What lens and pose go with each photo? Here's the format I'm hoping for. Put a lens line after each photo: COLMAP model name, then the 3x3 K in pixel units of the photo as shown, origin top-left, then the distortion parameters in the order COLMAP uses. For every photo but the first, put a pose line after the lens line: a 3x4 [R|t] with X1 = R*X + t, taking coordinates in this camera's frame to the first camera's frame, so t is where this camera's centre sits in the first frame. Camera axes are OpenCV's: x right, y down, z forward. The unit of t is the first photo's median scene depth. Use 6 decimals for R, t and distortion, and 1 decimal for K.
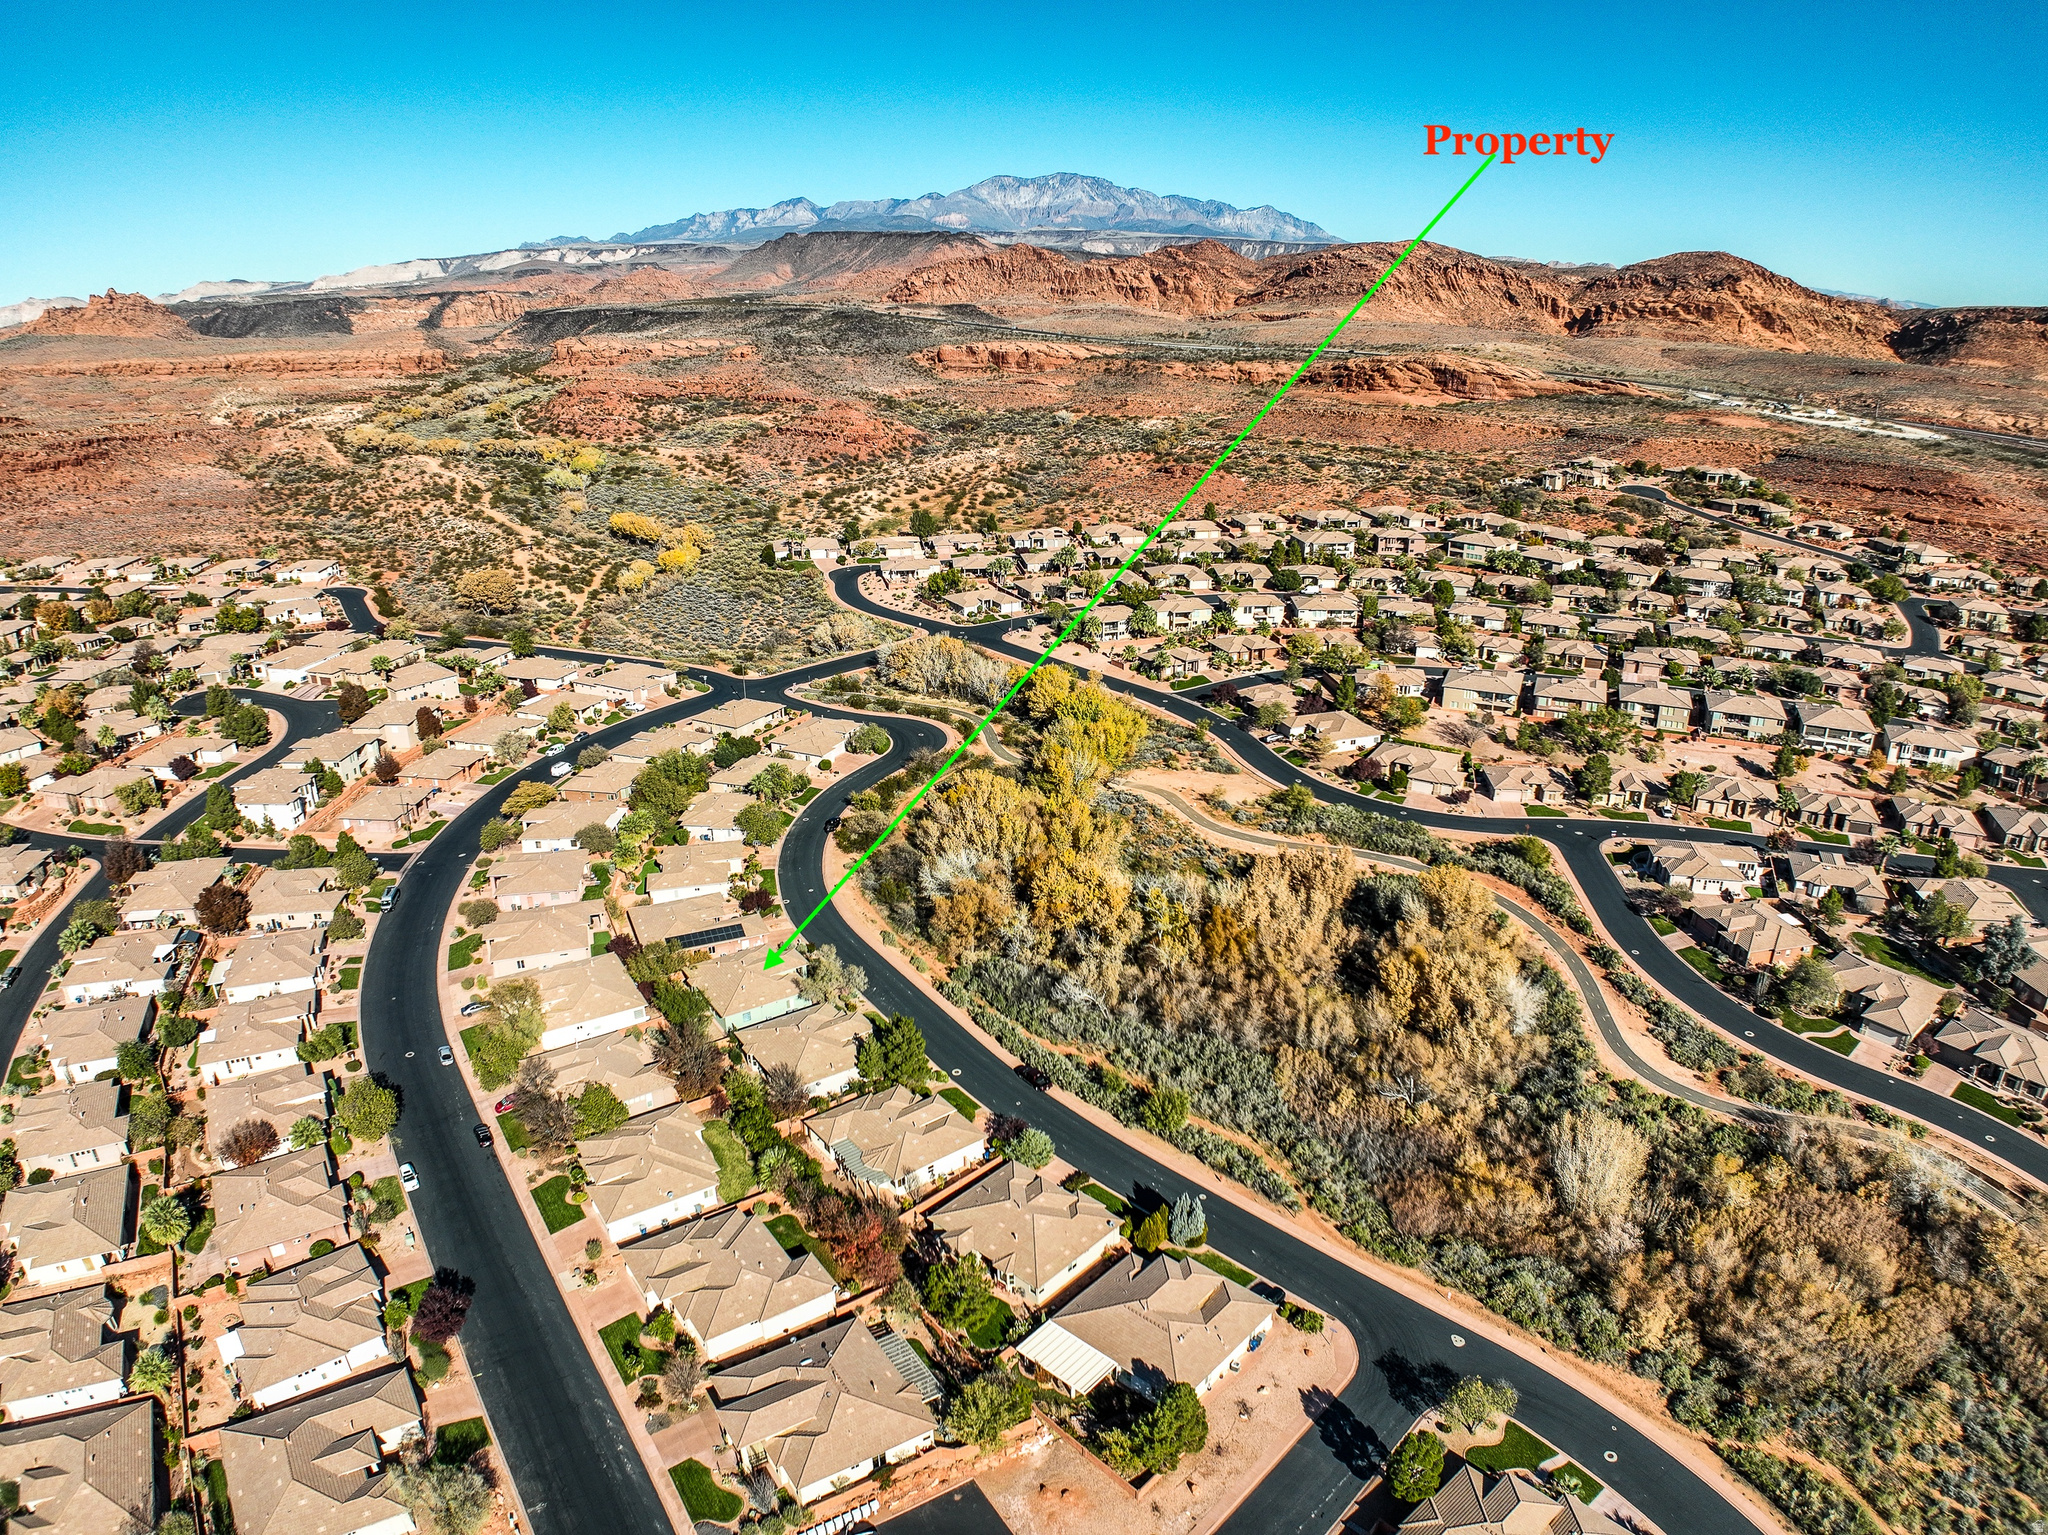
lens RADIAL K [[1278.7, 0, 1044.5], [0, 1278.7, 740.8], [0, 0, 1]] dist [-0.183742, 0.029444]
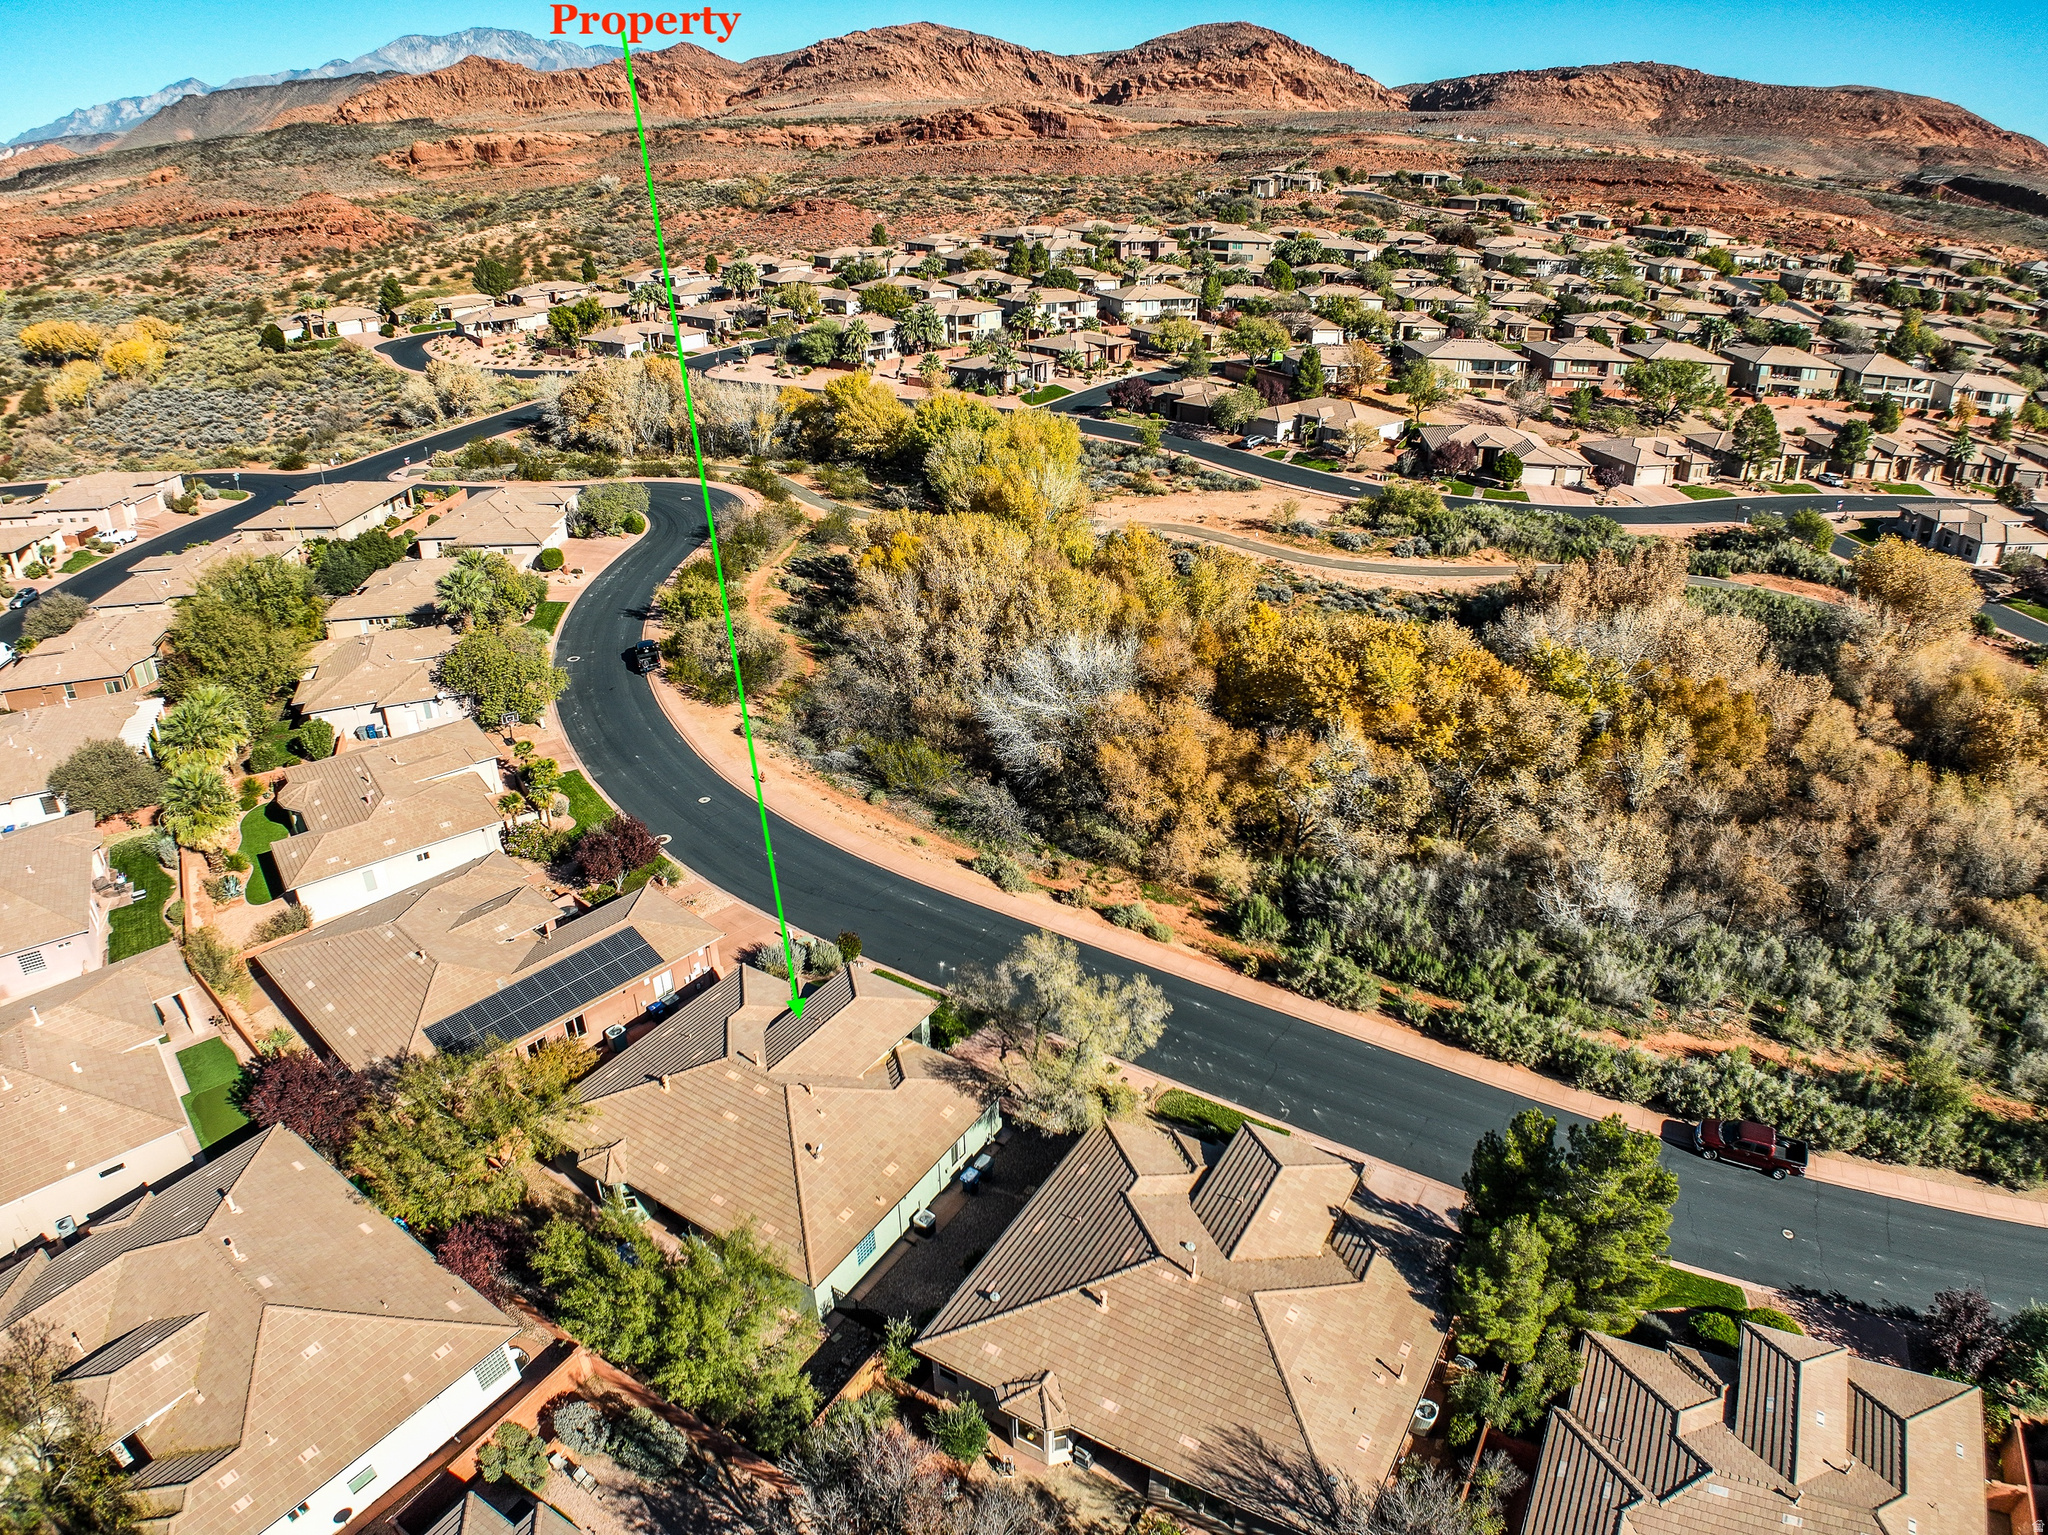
lens RADIAL K [[1278.7, 0, 1044.5], [0, 1278.7, 740.8], [0, 0, 1]] dist [-0.183742, 0.029444]
pose [[0.914854, -0.175750, 0.363530, -0.135720], [0.133389, 0.981306, 0.138729, 0.034660], [-0.381116, -0.078426, 0.921195, 0.351738]]
